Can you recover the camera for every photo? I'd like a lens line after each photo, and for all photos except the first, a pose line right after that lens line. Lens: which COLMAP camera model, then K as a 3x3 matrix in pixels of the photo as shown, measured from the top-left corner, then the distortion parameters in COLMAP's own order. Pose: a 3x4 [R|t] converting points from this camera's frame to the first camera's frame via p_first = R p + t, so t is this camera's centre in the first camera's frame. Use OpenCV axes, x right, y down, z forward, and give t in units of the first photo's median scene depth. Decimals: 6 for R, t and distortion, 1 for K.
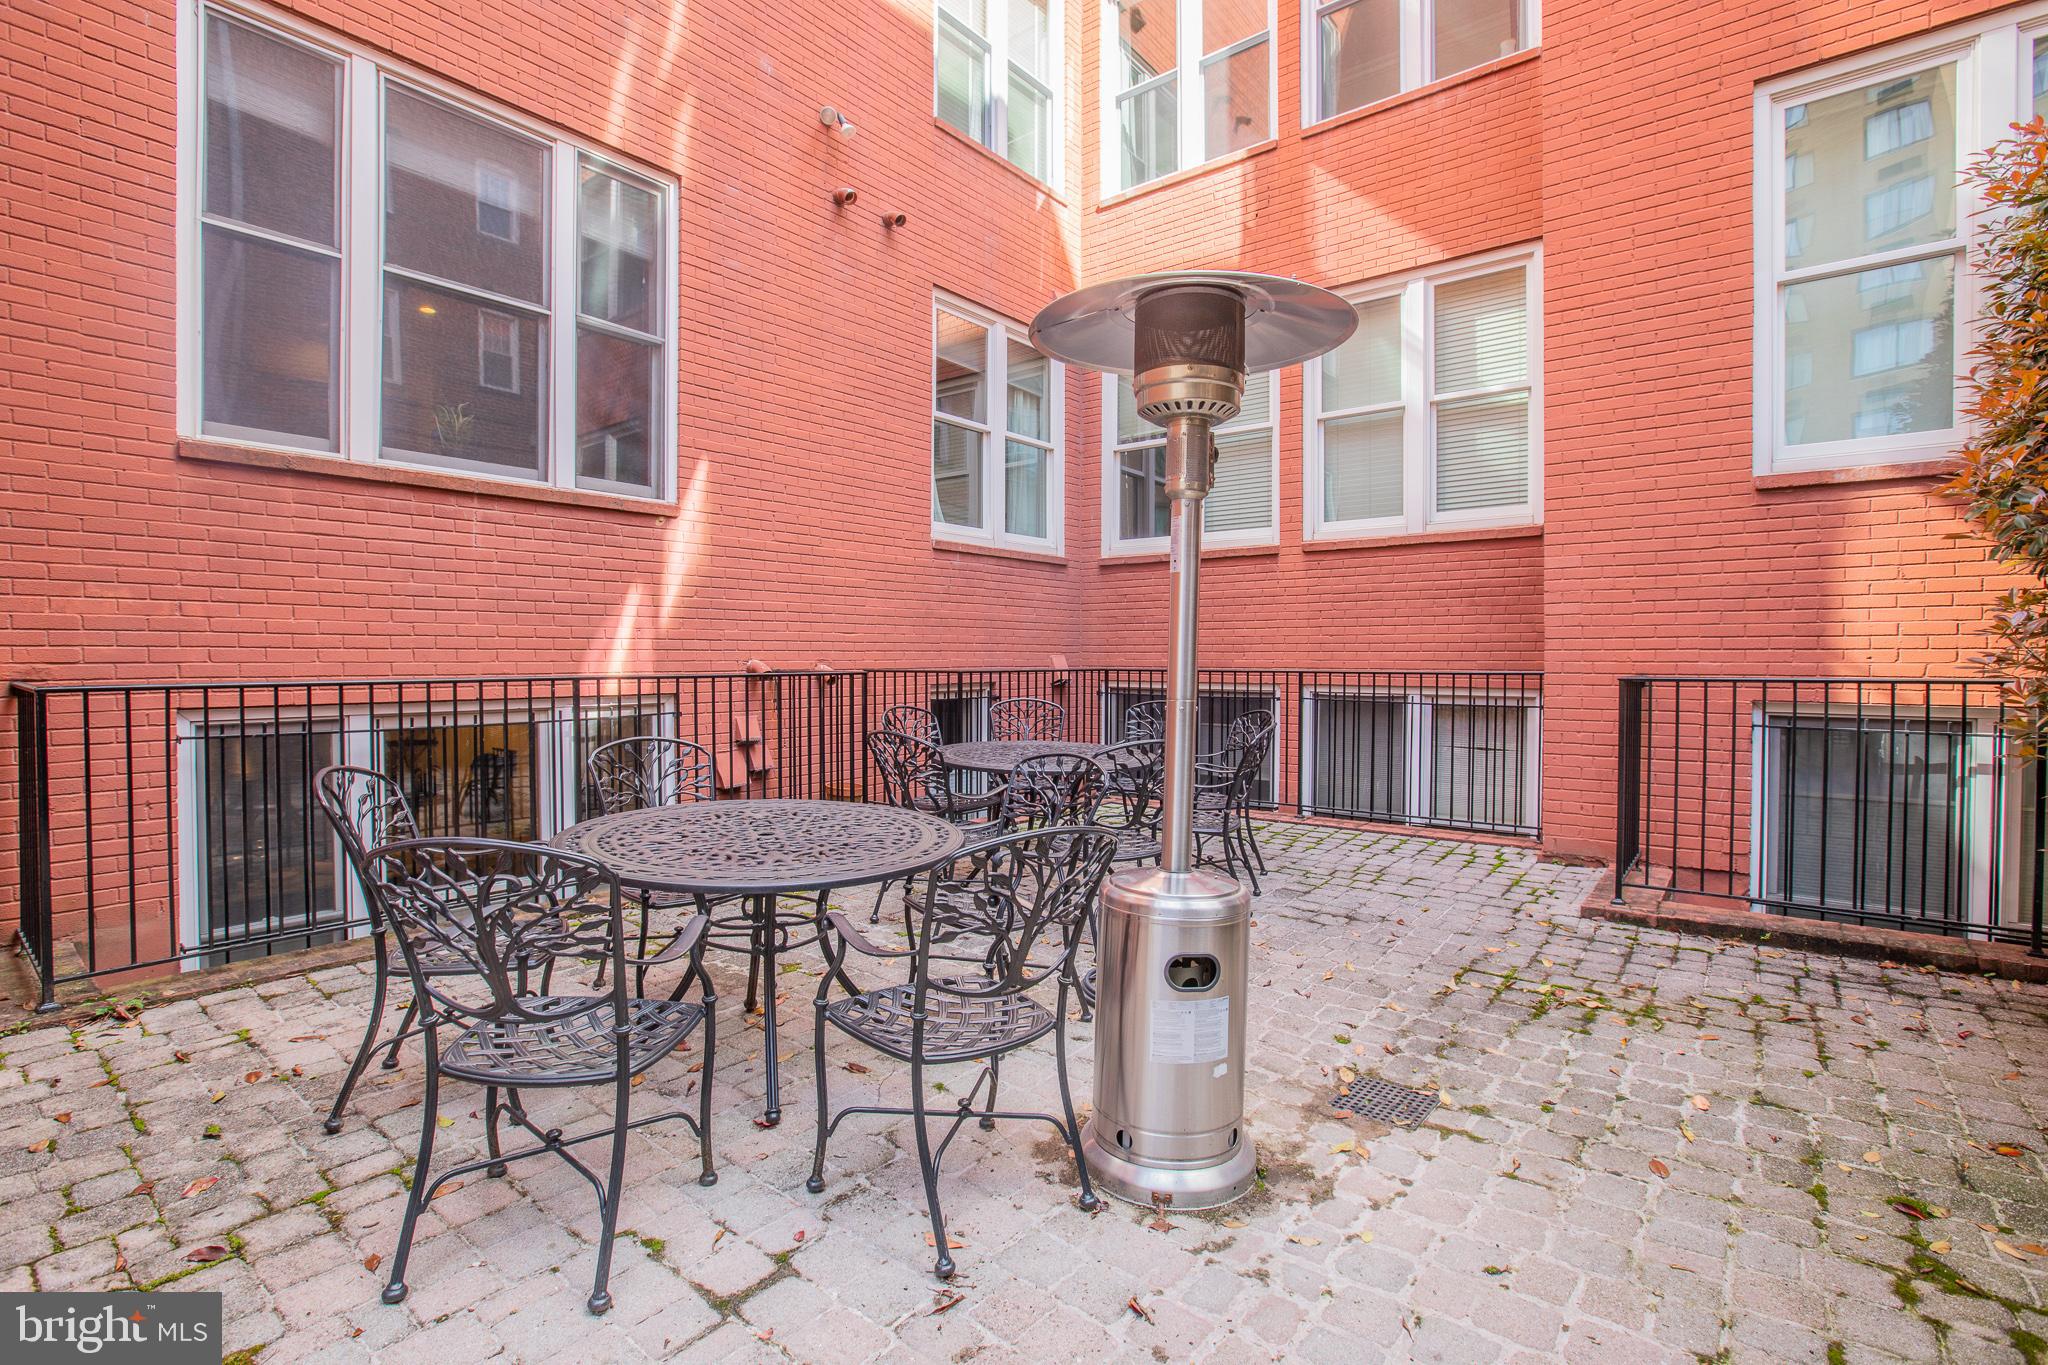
lens RADIAL K [[958.5, 0, 1024.0], [0, 958.5, 682.5], [0, 0, 1]] dist [-0.046730, 0.022738]
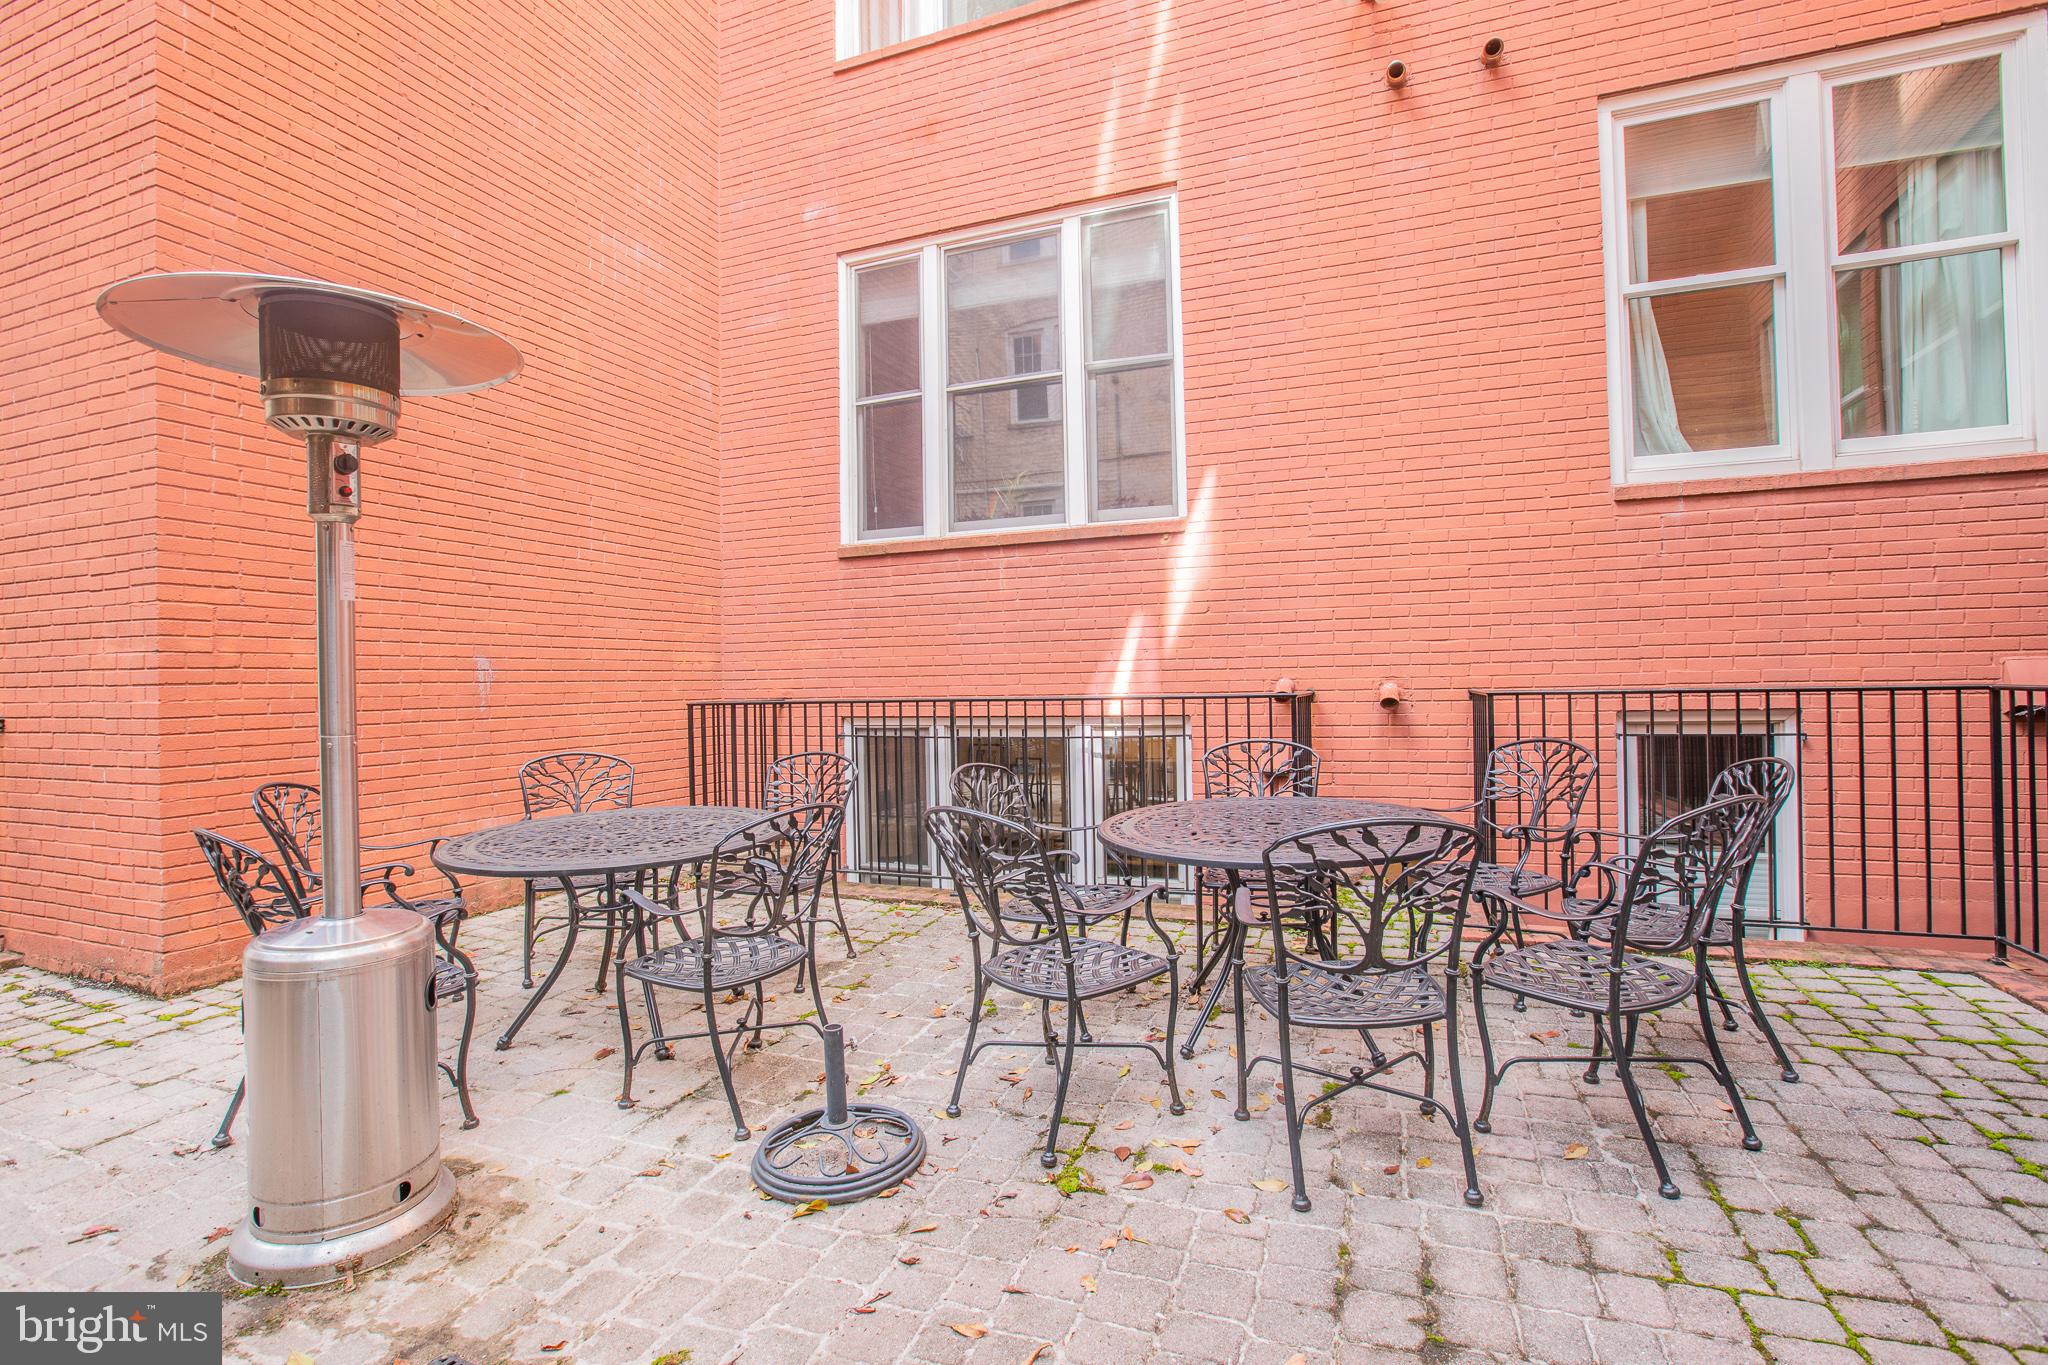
lens RADIAL K [[962.8, 0, 1038.9], [0, 962.8, 675.1], [0, 0, 1]] dist [-0.049143, 0.019687]
pose [[0.301289, -0.010217, -0.953478, 0.544256], [-0.004081, 0.999920, -0.012004, -0.017760], [0.953524, 0.007508, 0.301224, 0.600018]]
